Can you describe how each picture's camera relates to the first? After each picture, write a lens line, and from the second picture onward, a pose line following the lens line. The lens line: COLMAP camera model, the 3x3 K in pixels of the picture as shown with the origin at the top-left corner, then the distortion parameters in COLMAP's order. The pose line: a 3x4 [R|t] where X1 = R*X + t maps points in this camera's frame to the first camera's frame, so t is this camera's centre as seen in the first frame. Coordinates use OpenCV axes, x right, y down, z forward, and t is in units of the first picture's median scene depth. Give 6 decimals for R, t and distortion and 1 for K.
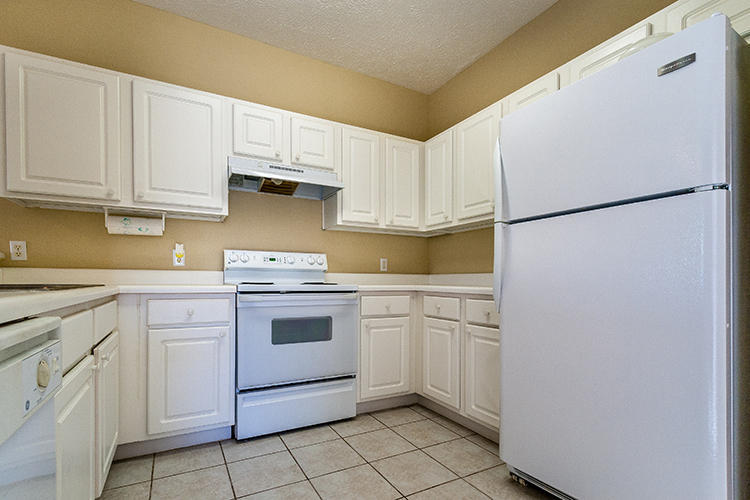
lens RADIAL K [[357.7, 0, 375.7], [0, 357.7, 281.2], [0, 0, 1]] dist [-0.001793, -0.000546]
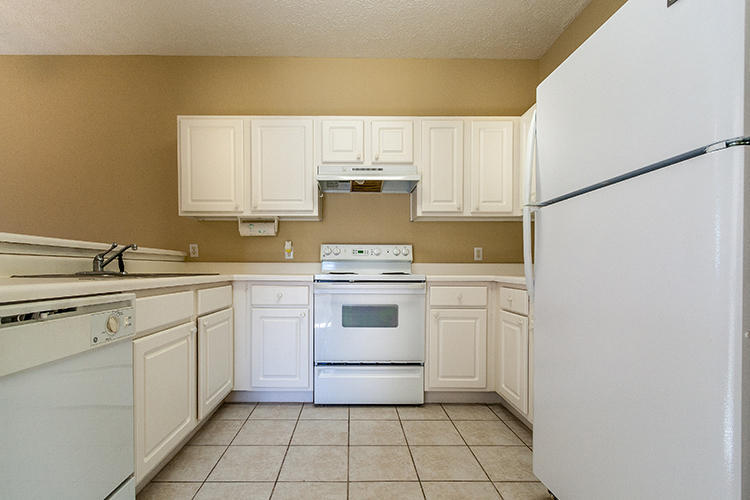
lens RADIAL K [[366.8, 0, 359.8], [0, 366.8, 272.4], [0, 0, 1]] dist [0.001302, -0.000070]
pose [[0.879023, 0.001717, -0.476776, 0.280911], [0.000902, 0.999986, 0.005264, -0.002622], [0.476778, -0.005057, 0.879009, -0.005555]]
